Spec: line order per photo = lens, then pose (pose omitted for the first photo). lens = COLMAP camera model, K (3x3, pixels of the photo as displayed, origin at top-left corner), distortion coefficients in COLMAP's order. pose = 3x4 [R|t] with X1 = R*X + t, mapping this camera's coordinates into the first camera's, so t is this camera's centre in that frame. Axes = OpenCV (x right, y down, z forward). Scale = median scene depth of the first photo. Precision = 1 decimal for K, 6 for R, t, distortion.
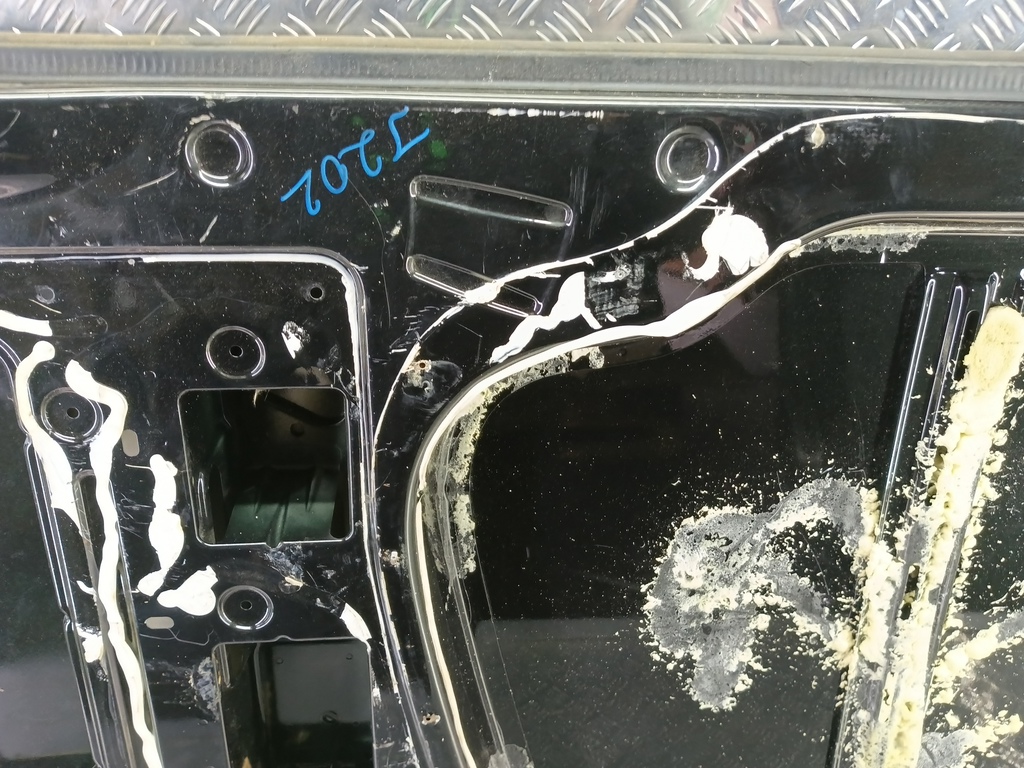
lens RADIAL K [[773.9, 0, 493.4], [0, 773.9, 379.1], [0, 0, 1]] dist [0.005630, -0.007867]
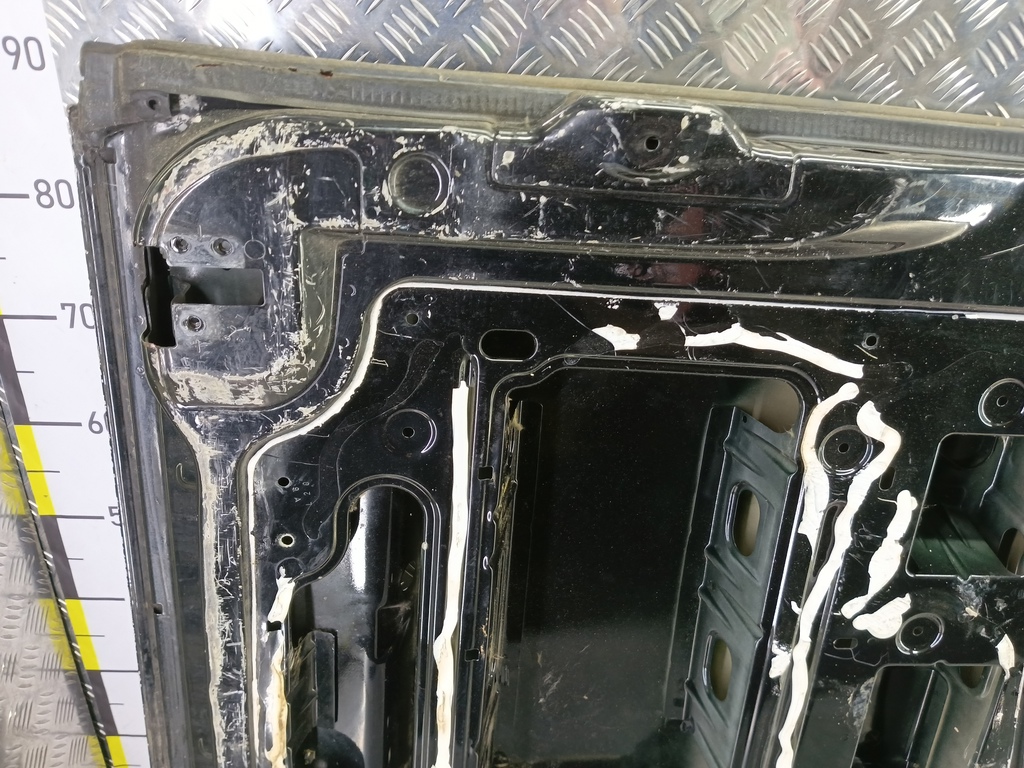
lens RADIAL K [[757.6, 0, 533.3], [0, 757.6, 386.5], [0, 0, 1]] dist [0.034674, -0.050290]
pose [[0.997204, 0.063829, 0.038851, -0.872542], [-0.063106, 0.997815, -0.019573, 0.004881], [-0.040016, 0.017066, 0.999053, -0.046837]]
